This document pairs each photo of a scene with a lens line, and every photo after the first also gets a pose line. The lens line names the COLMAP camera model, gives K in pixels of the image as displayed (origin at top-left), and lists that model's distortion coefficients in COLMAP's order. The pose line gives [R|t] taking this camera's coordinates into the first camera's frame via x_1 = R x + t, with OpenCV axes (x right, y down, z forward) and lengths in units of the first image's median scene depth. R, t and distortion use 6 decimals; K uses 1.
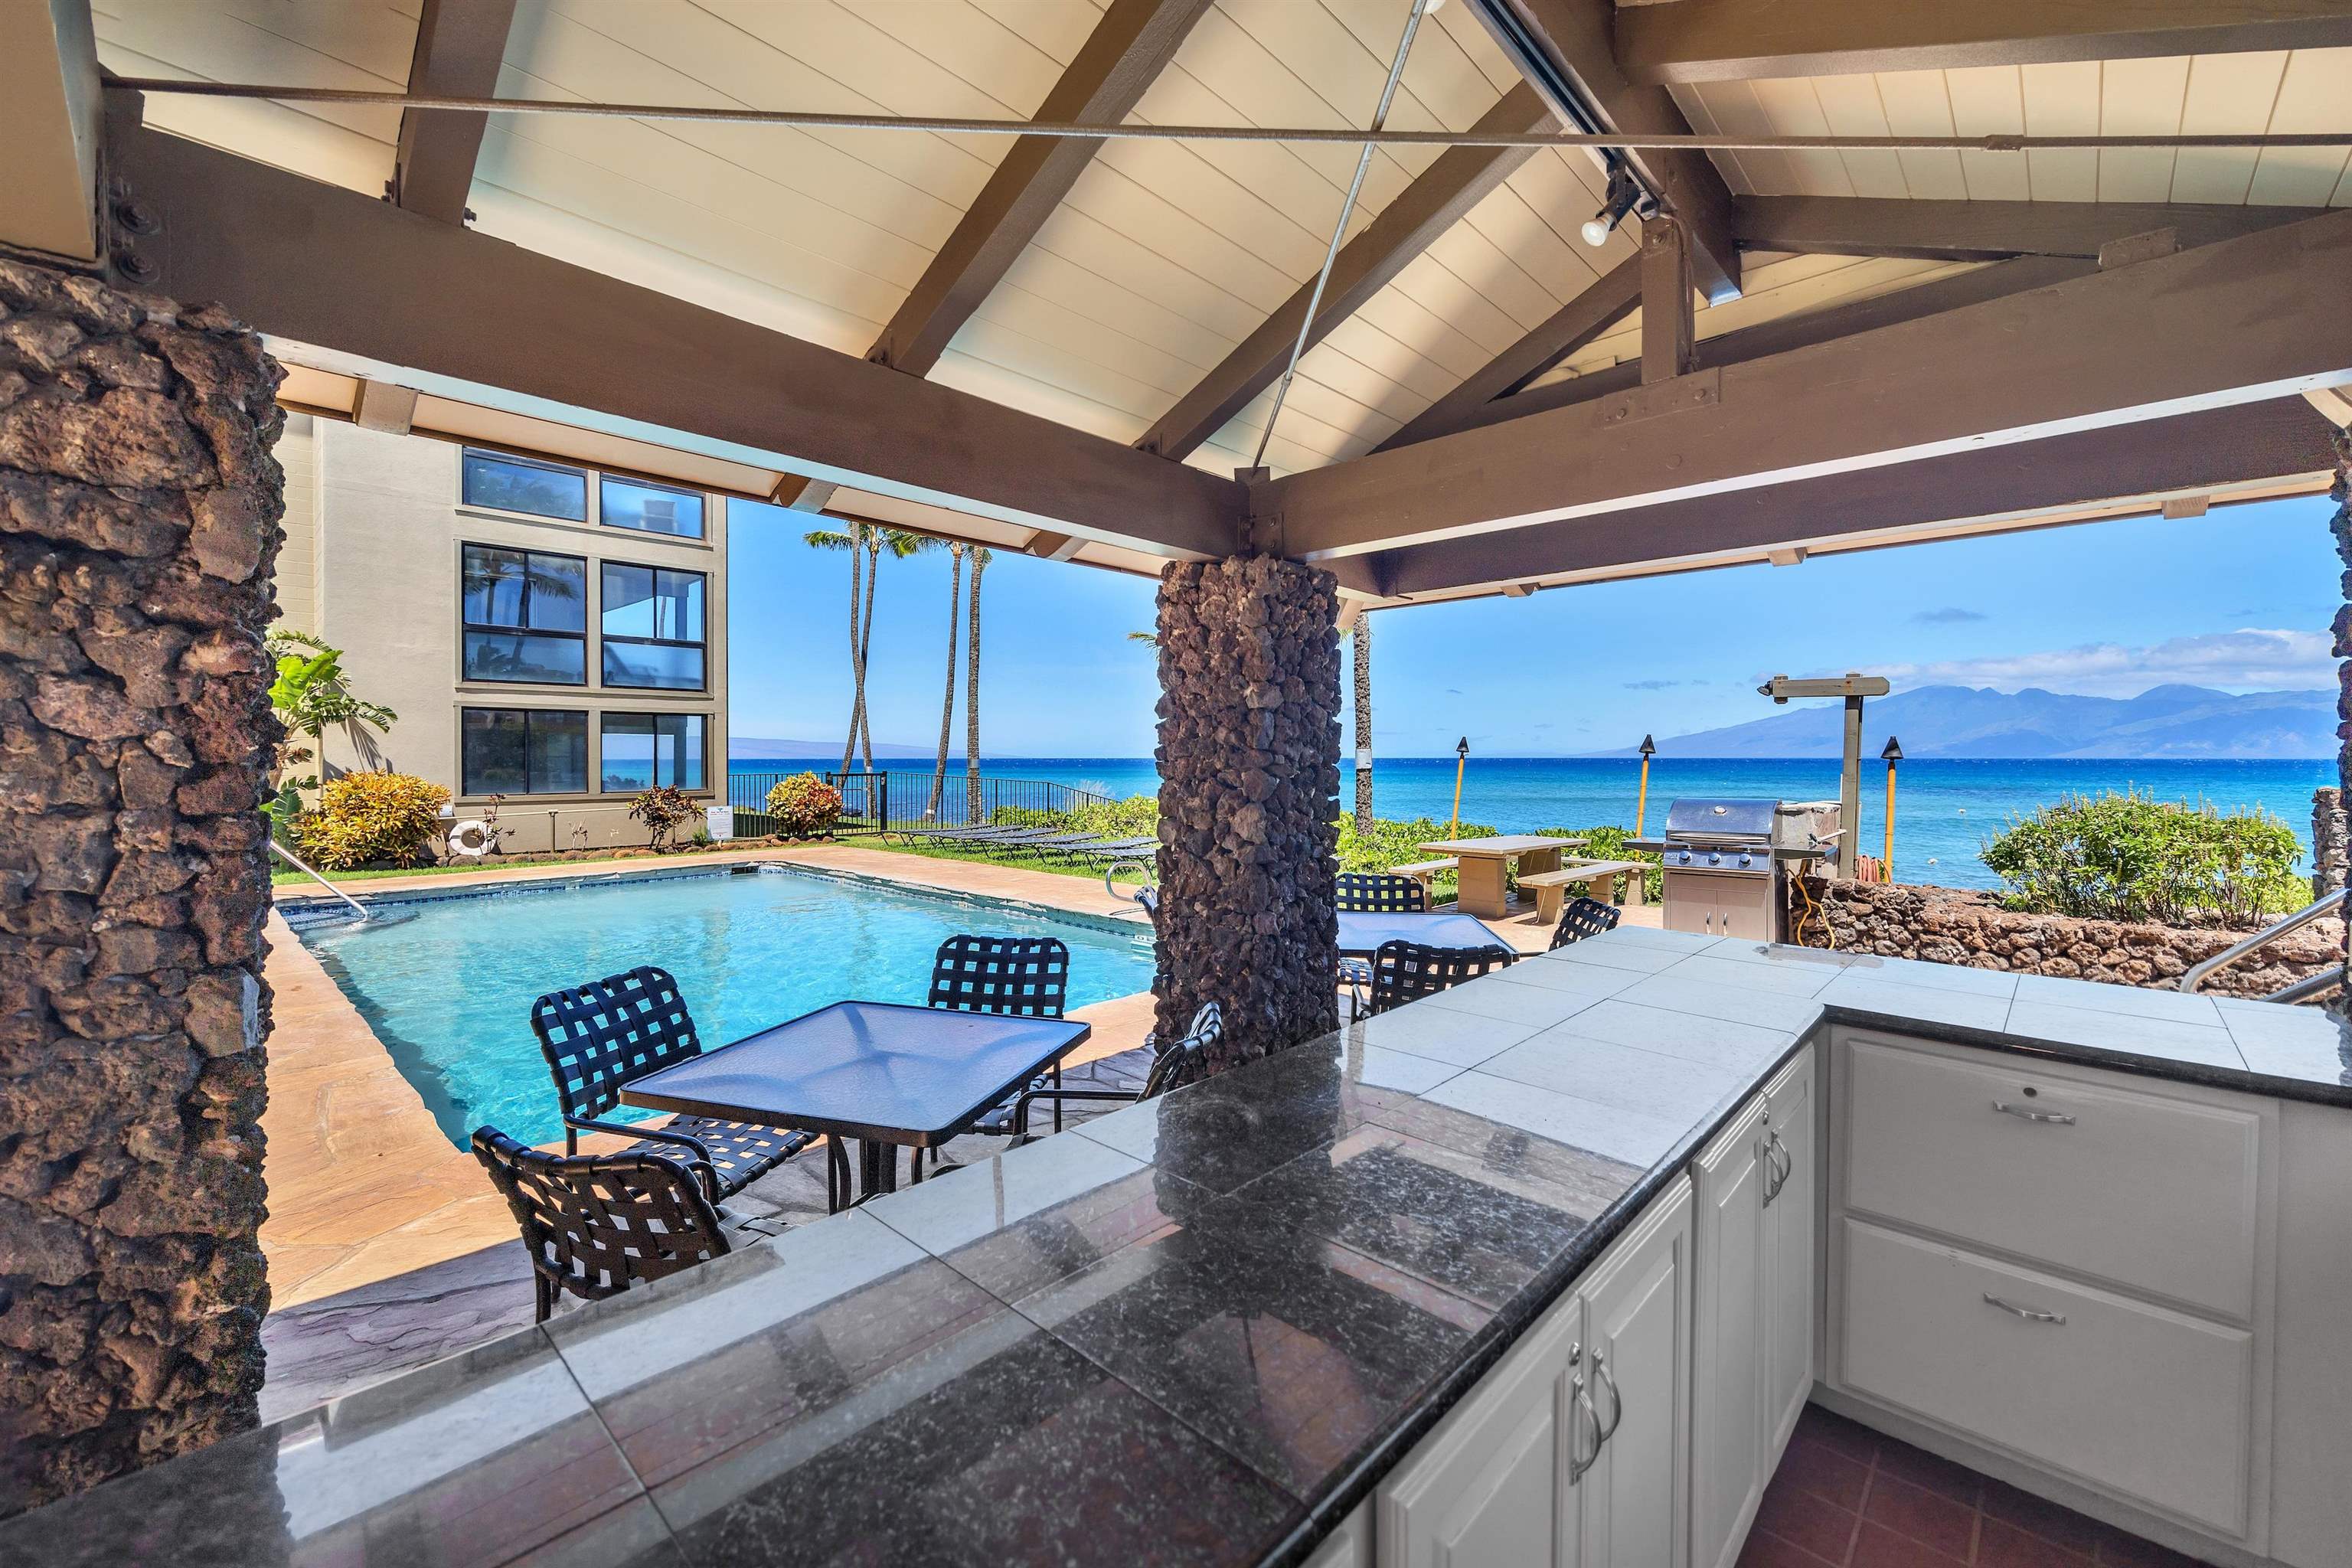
lens RADIAL K [[969.1, 0, 1176.0], [0, 969.1, 784.0], [0, 0, 1]] dist [-0.000377, -0.000034]
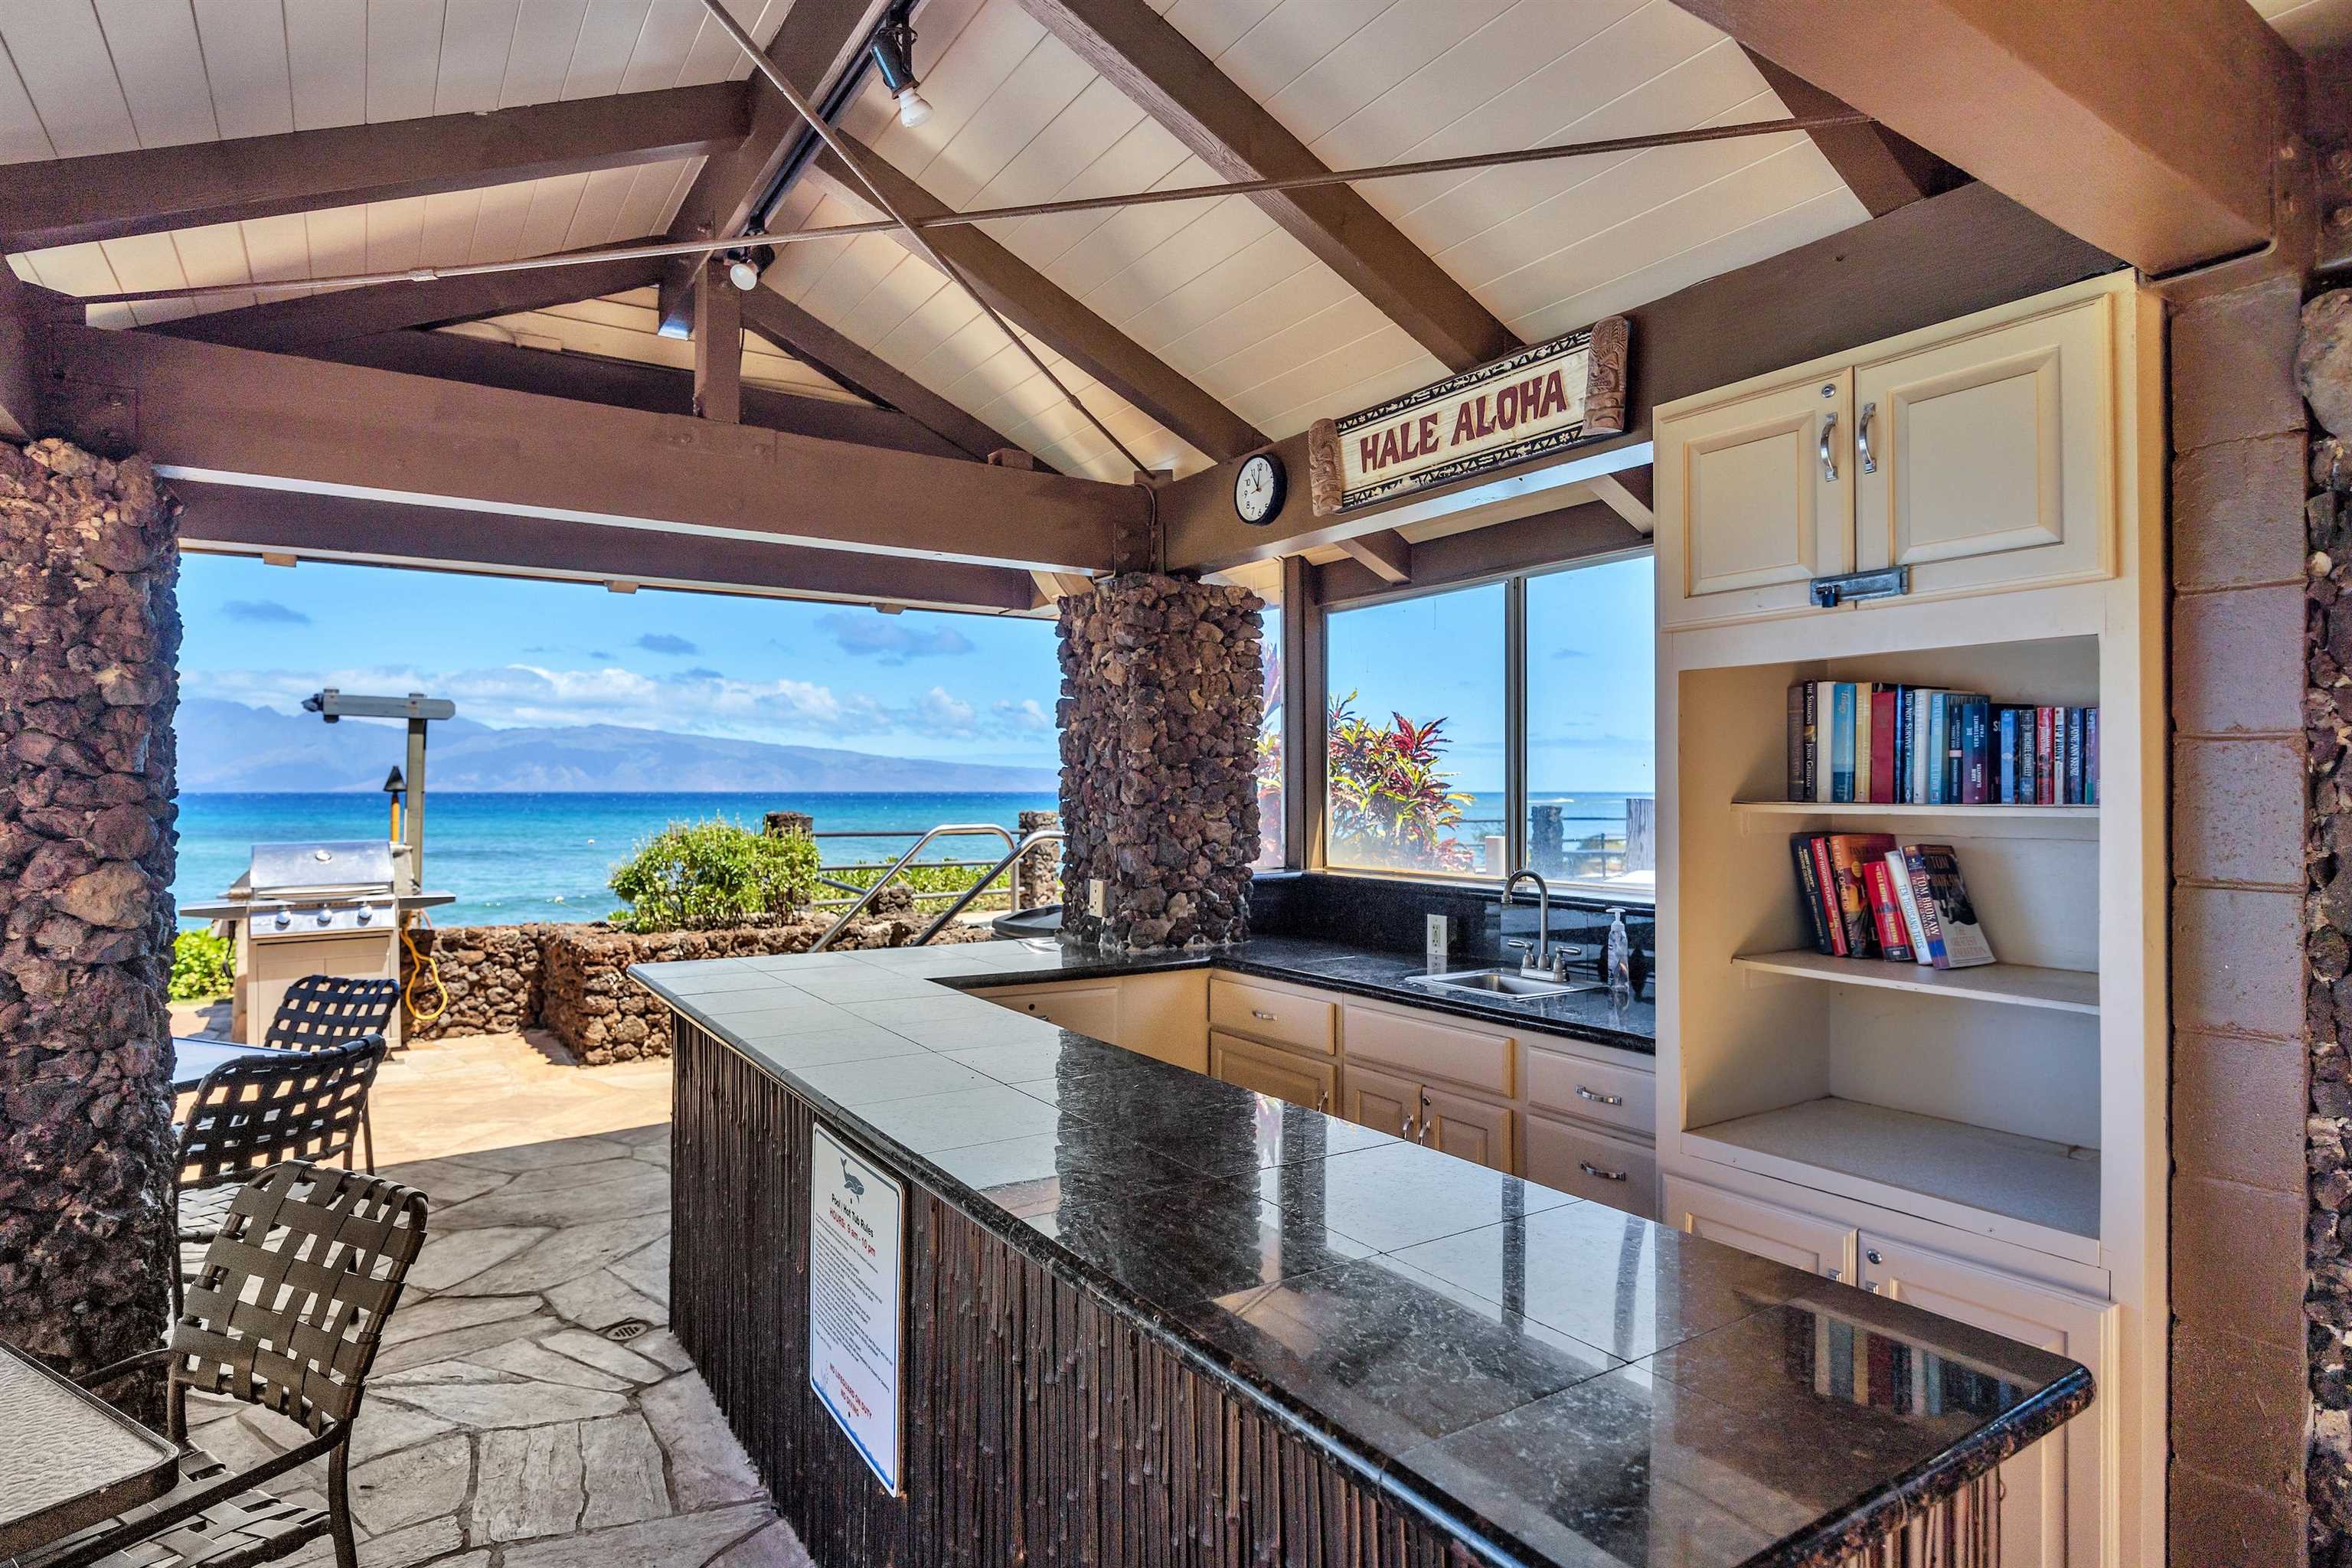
lens RADIAL K [[1247.7, 0, 1176.0], [0, 1247.7, 784.0], [0, 0, 1]] dist [-0.000613, -0.000099]
pose [[0.235983, 0.003075, 0.971752, -0.265740], [0.028832, 0.999533, -0.010164, -0.001186], [-0.971329, 0.030416, 0.235784, 0.088656]]
